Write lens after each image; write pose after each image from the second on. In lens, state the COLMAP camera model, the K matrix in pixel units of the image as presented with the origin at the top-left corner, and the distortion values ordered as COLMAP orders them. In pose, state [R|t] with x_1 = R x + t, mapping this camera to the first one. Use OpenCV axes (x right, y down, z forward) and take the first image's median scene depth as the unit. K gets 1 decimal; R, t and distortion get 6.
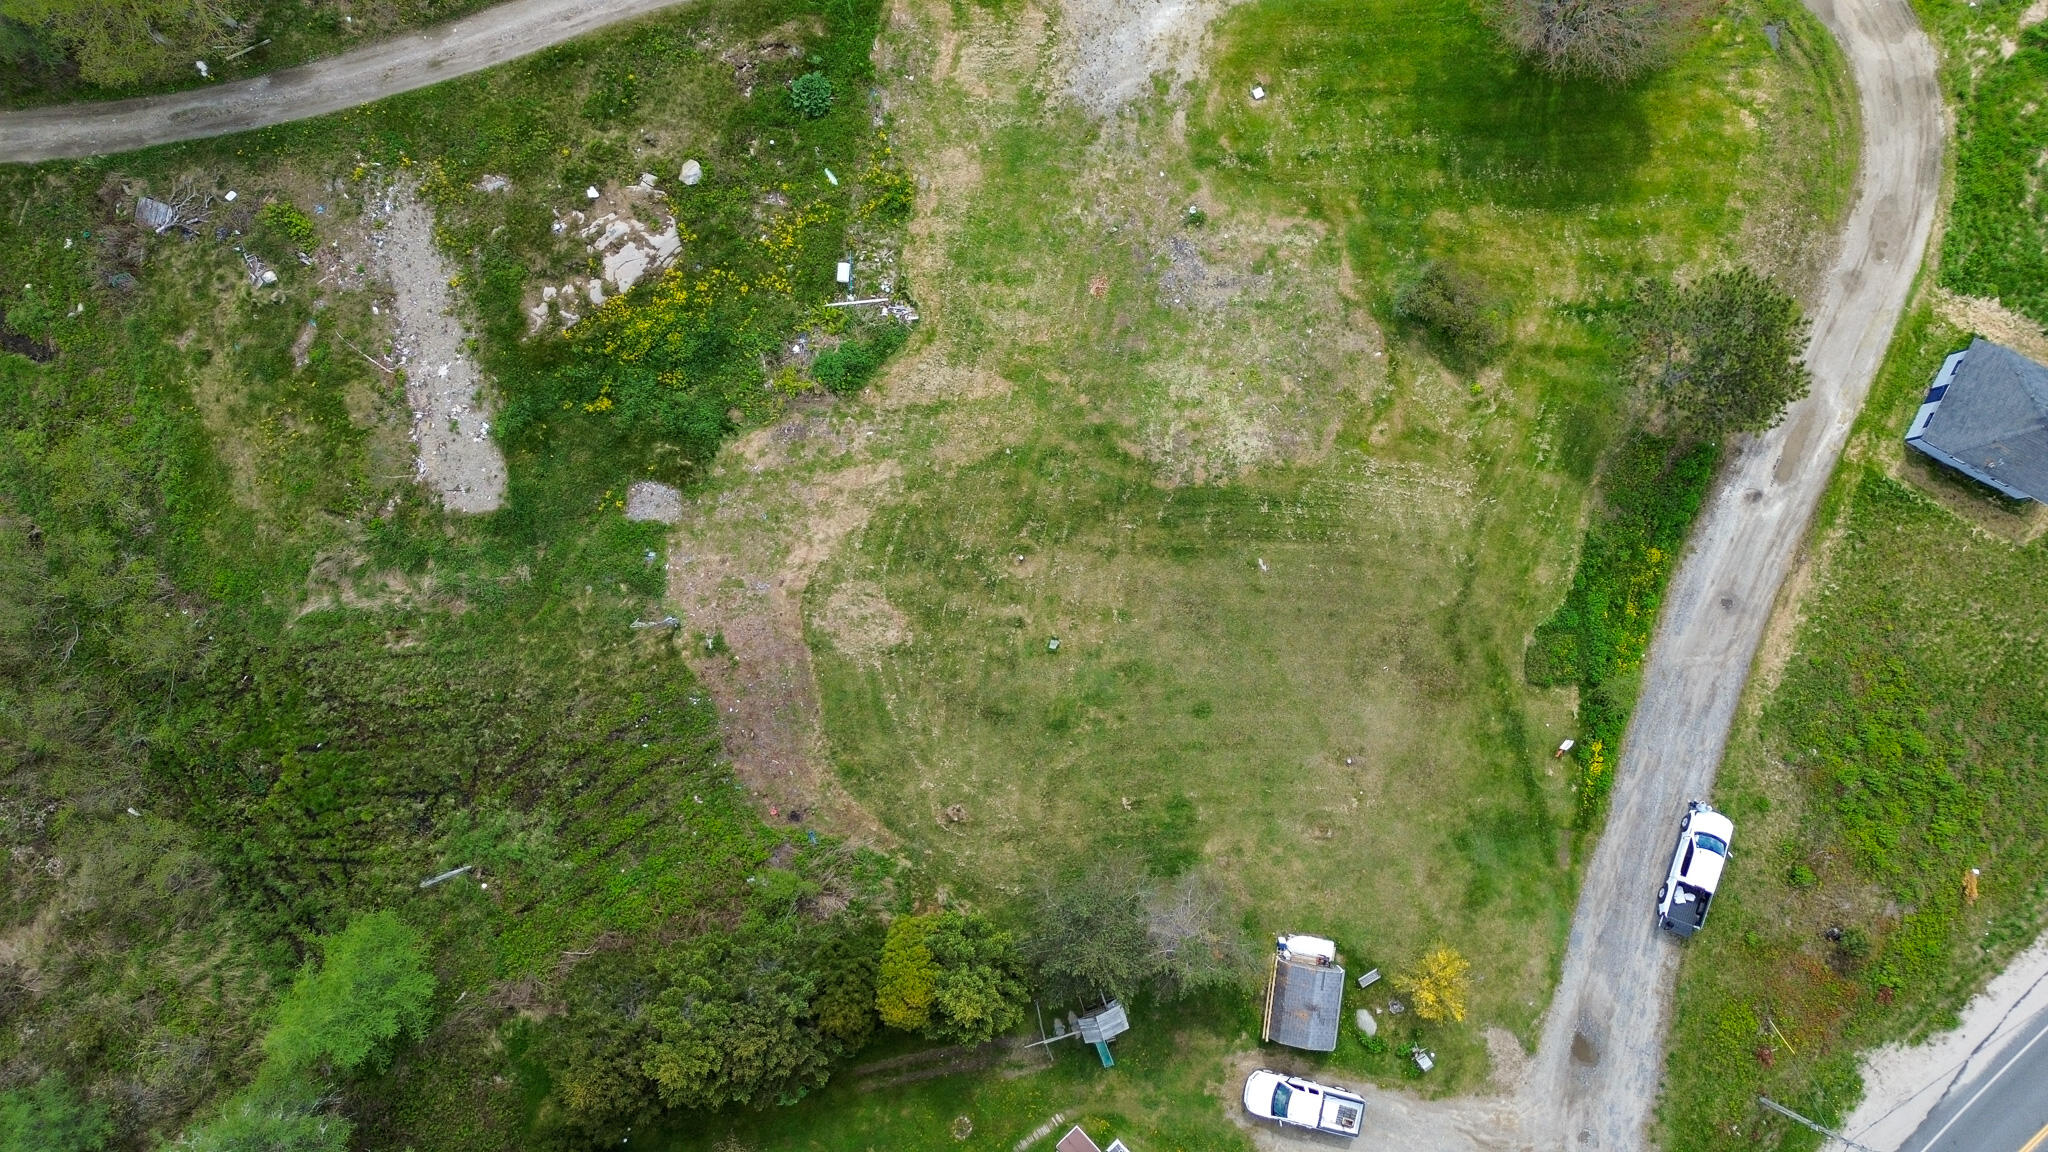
lens RADIAL K [[1441.7, 0, 1037.2], [0, 1441.7, 566.4], [0, 0, 1]] dist [0.079909, -0.081468]
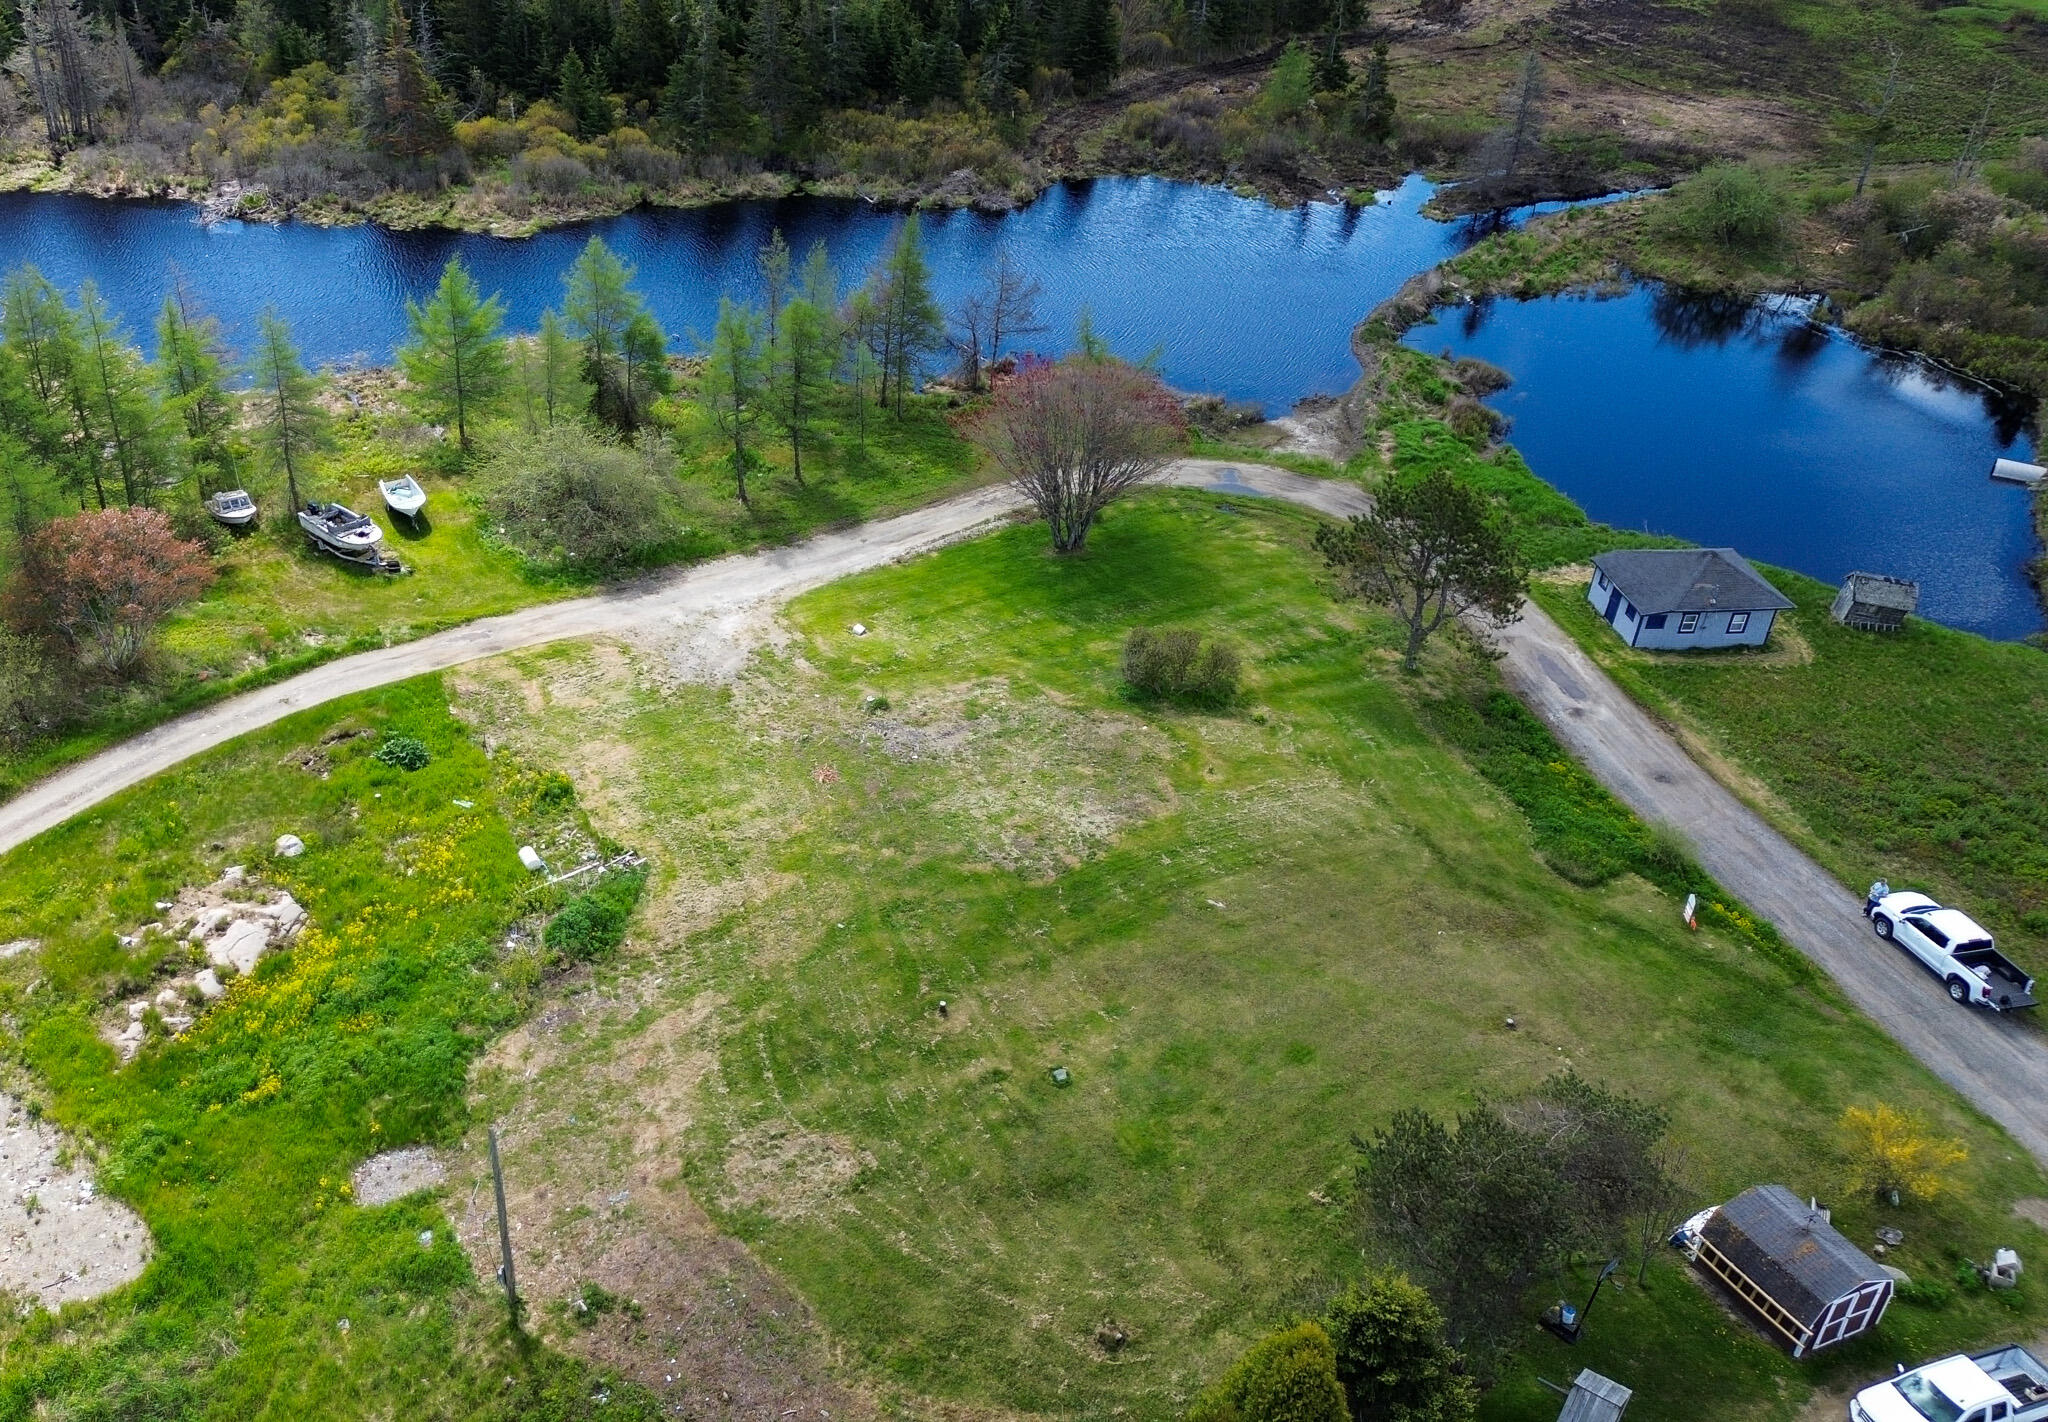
lens RADIAL K [[1780.1, 0, 787.5], [0, 1780.1, 681.1], [0, 0, 1]] dist [0.097094, -0.120762]
pose [[0.855428, -0.258360, 0.448880, -0.410589], [0.516523, 0.489222, -0.702756, 0.471481], [-0.038038, 0.833014, 0.551943, 0.405474]]
